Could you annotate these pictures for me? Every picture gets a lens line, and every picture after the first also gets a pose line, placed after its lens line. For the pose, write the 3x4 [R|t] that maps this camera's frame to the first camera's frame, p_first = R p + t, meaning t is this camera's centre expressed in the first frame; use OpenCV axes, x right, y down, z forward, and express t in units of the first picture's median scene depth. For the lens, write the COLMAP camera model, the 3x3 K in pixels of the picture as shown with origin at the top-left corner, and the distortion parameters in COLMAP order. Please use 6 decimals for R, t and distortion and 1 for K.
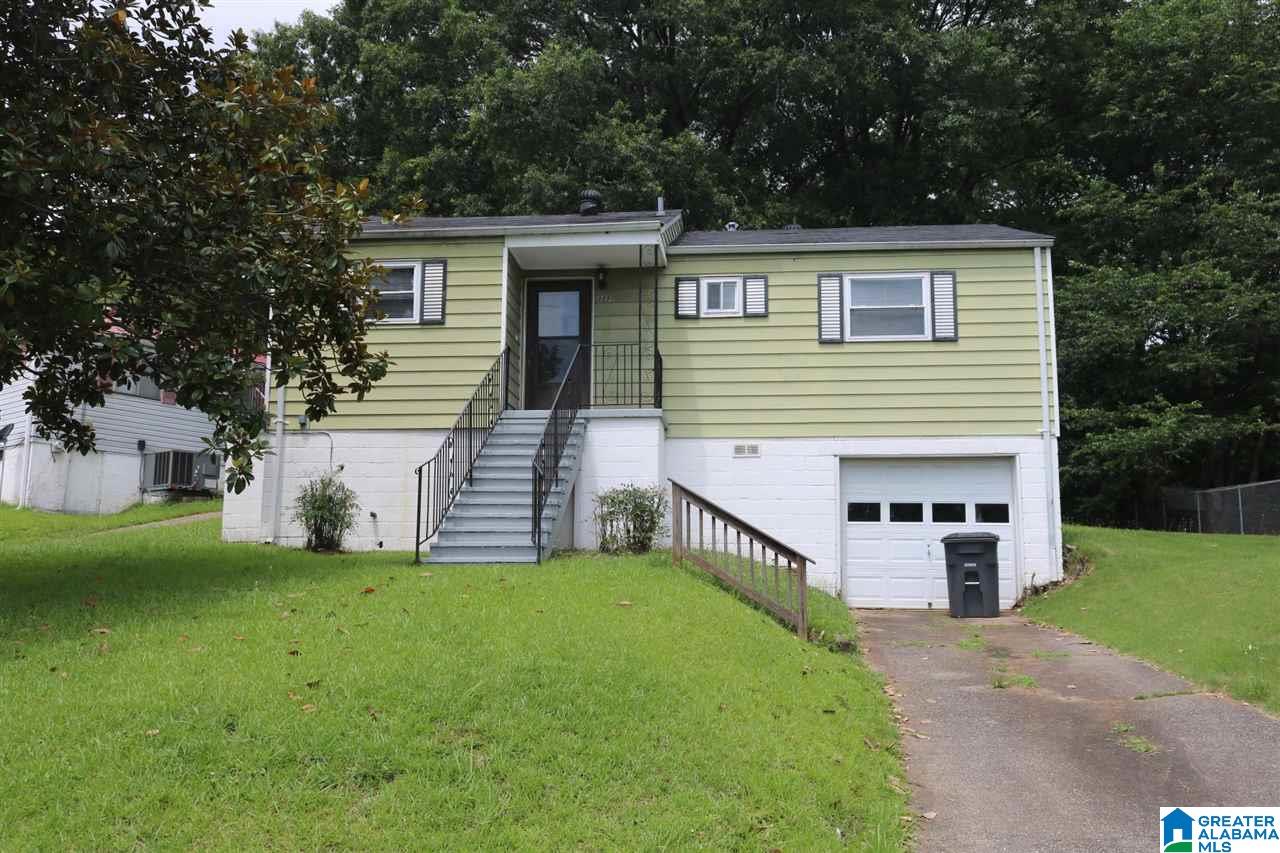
lens RADIAL K [[1245.3, 0, 606.5], [0, 1245.3, 427.0], [0, 0, 1]] dist [-0.017542, 0.012721]
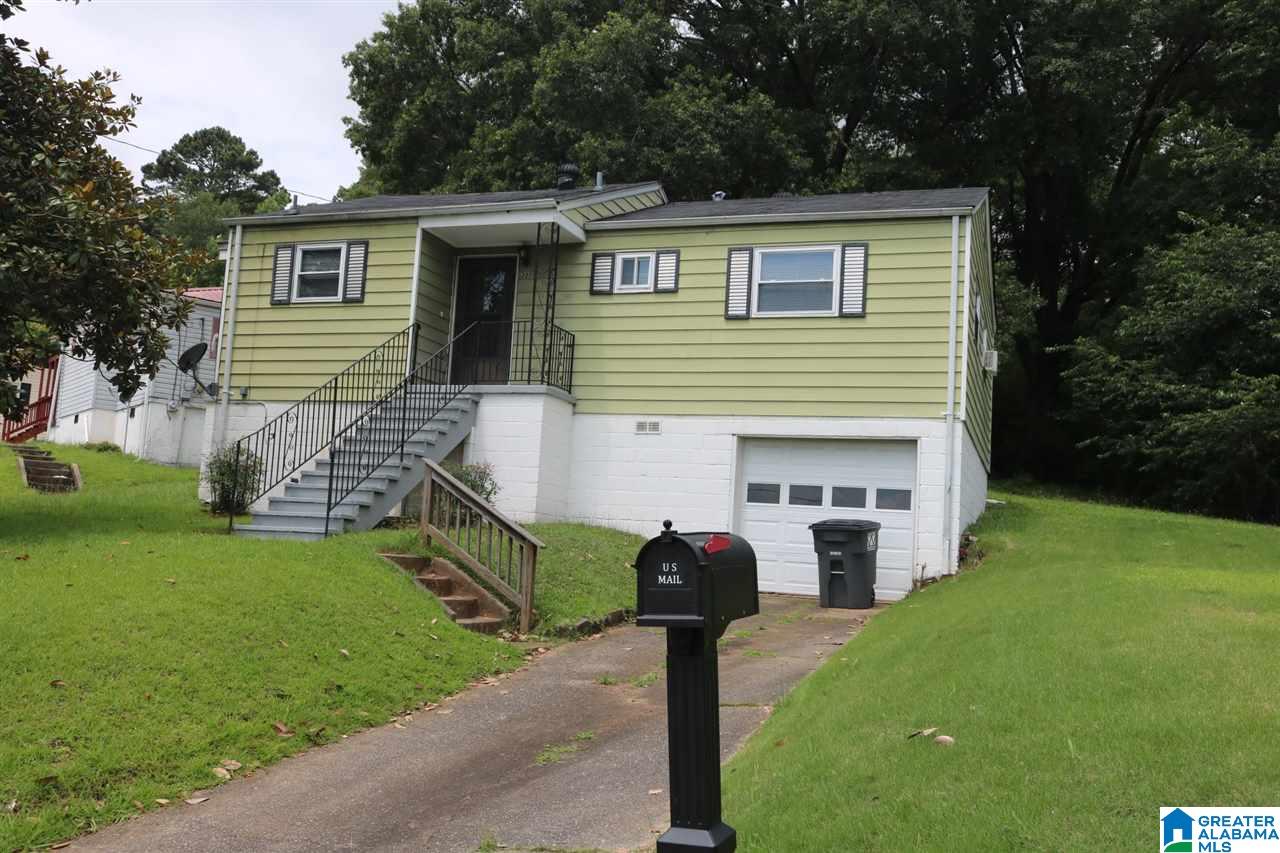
lens RADIAL K [[1245.3, 0, 606.5], [0, 1245.3, 427.0], [0, 0, 1]] dist [-0.017542, 0.012721]
pose [[0.967209, 0.020881, -0.253122, 0.330167], [-0.011359, 0.999174, 0.039021, -0.019888], [0.253727, -0.034866, 0.966647, 0.028618]]
